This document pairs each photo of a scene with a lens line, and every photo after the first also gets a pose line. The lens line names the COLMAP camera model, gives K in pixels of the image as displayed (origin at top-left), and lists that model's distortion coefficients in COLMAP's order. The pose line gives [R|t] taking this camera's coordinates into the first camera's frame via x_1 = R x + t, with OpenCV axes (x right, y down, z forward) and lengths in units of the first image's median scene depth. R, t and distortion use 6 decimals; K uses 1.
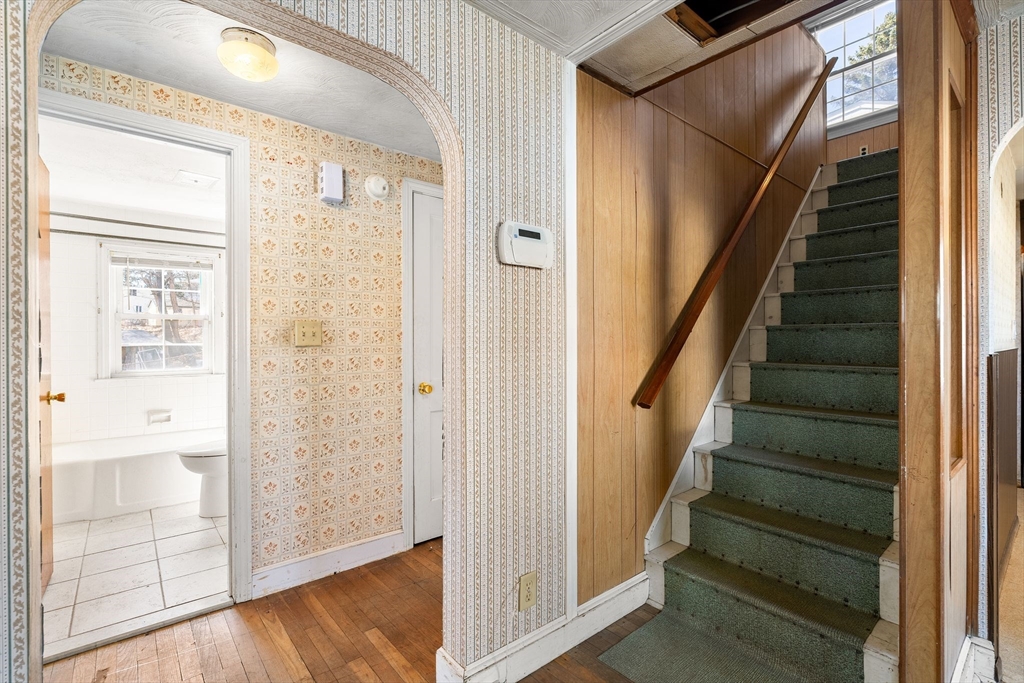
lens RADIAL K [[465.8, 0, 513.0], [0, 465.8, 342.5], [0, 0, 1]] dist [-0.002621, 0.000077]
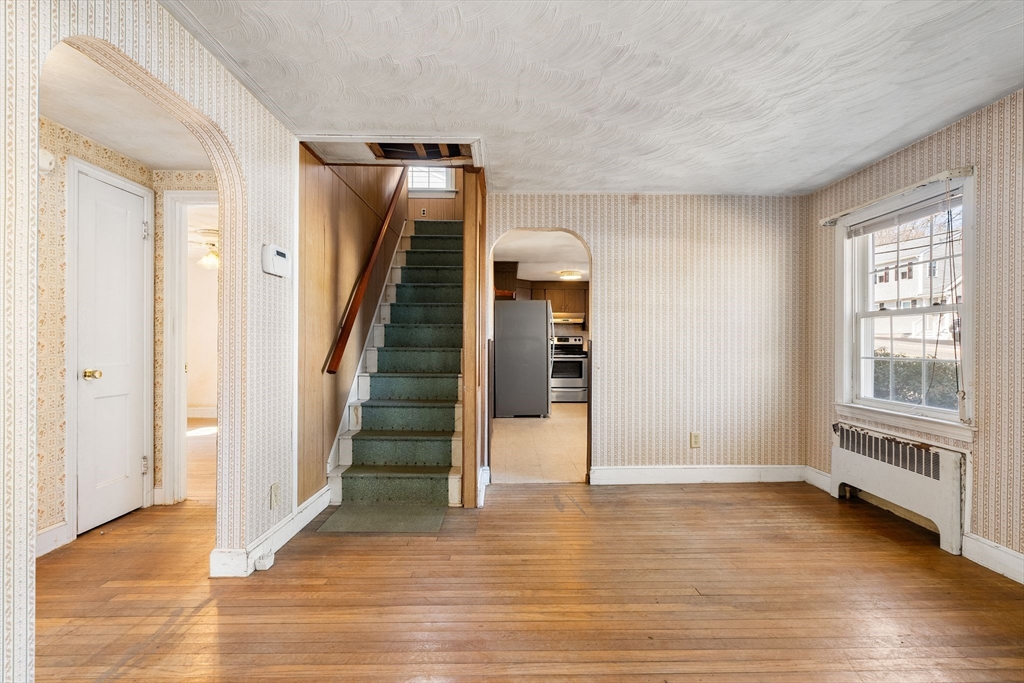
lens RADIAL K [[470.0, 0, 516.1], [0, 470.0, 344.4], [0, 0, 1]] dist [-0.007459, 0.000252]
pose [[0.630103, 0.004813, 0.776496, -0.503277], [-0.004776, 0.999986, -0.002322, 0.043989], [-0.776497, -0.002245, 0.630117, -0.411804]]
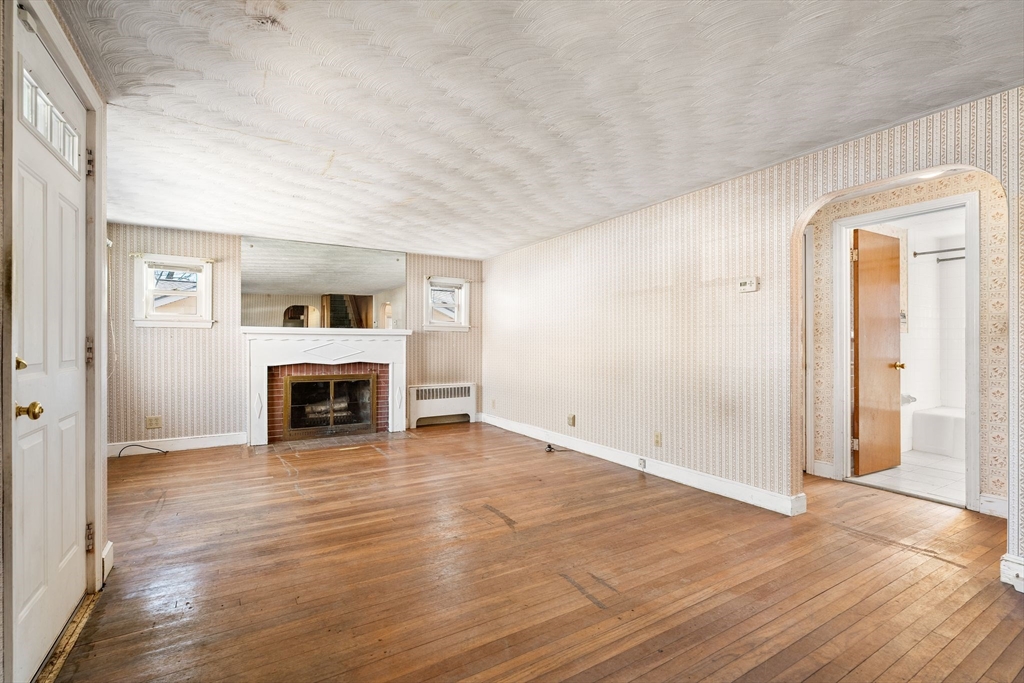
lens RADIAL K [[467.9, 0, 512.0], [0, 467.9, 341.5], [0, 0, 1]] dist [-0.001764, 0.000002]
pose [[-0.152705, -0.003424, -0.988266, 1.105589], [-0.000685, 0.999994, -0.003358, 0.034954], [0.988272, 0.000164, -0.152707, -0.207108]]
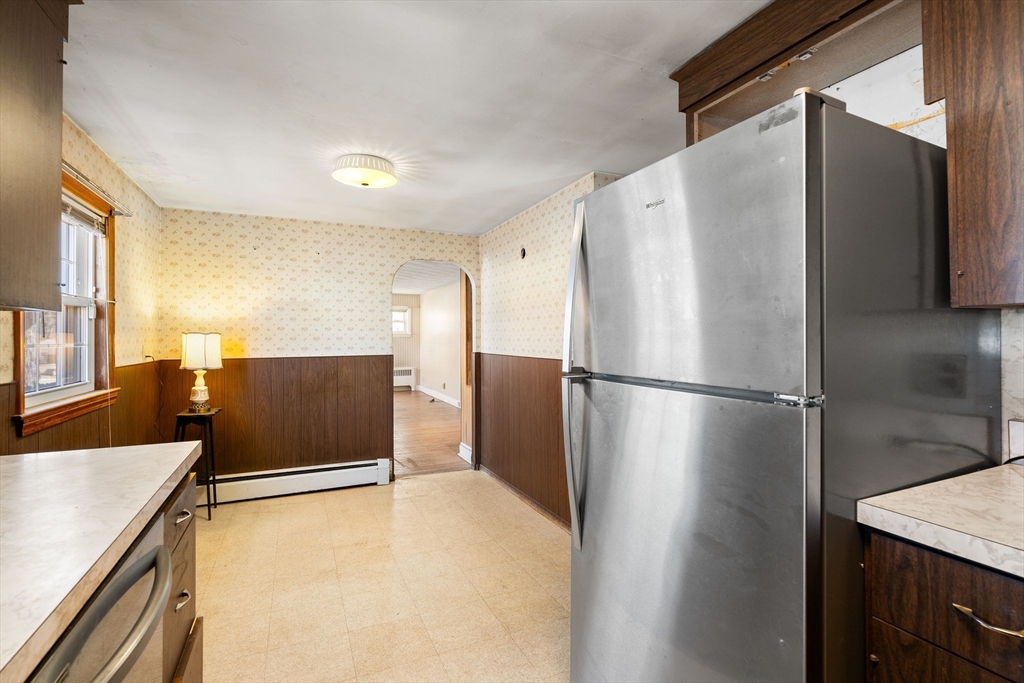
lens RADIAL K [[474.8, 0, 515.9], [0, 474.8, 339.9], [0, 0, 1]] dist [-0.000381, 0.000331]
pose [[-0.253832, 0.010158, -0.967195, 2.923068], [0.002635, 0.999948, 0.009811, -0.058001], [0.967245, -0.000058, -0.253846, 1.521208]]
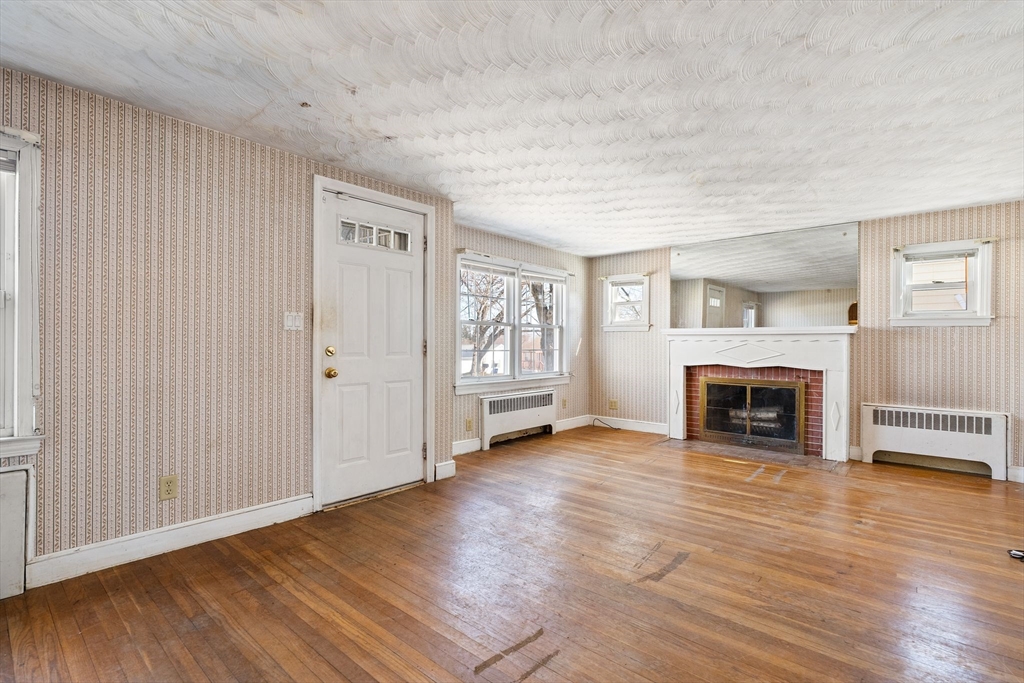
lens RADIAL K [[474.8, 0, 515.9], [0, 474.8, 339.9], [0, 0, 1]] dist [-0.000381, 0.000331]
pose [[-0.987686, -0.004380, -0.156390, 0.222870], [-0.003200, 0.999964, -0.007795, 0.037632], [0.156418, -0.007199, -0.987665, 0.589833]]
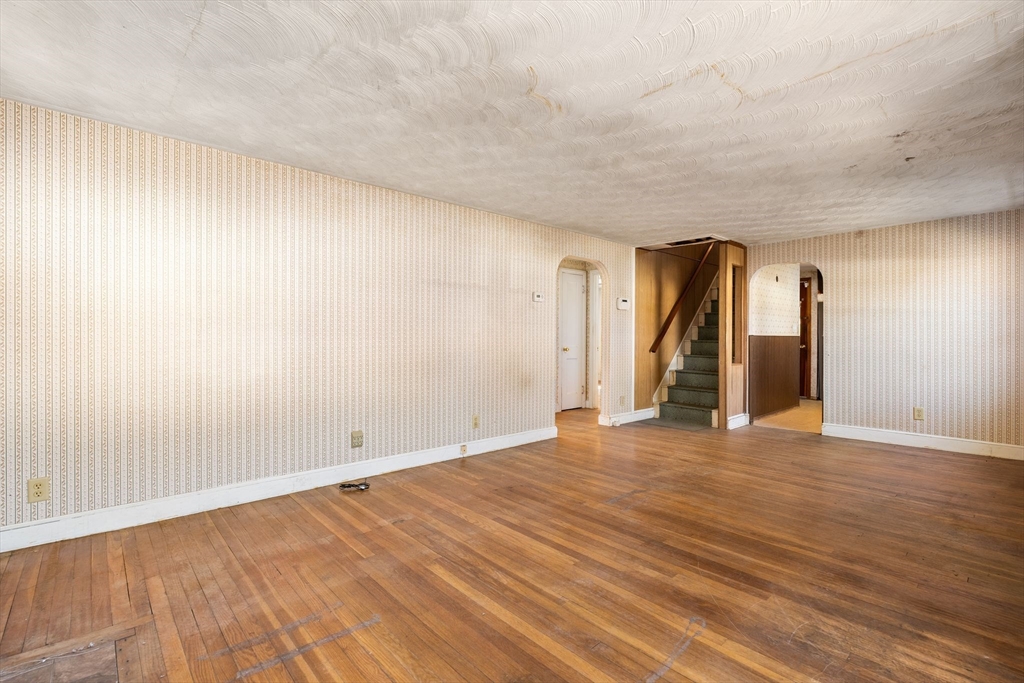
lens RADIAL K [[465.2, 0, 513.8], [0, 465.2, 337.8], [0, 0, 1]] dist [-0.002986, -0.000401]
pose [[0.999145, 0.007419, 0.040681, -0.743801], [-0.007477, 0.999971, 0.001292, 0.043322], [-0.040671, -0.001595, 0.999171, -1.974605]]
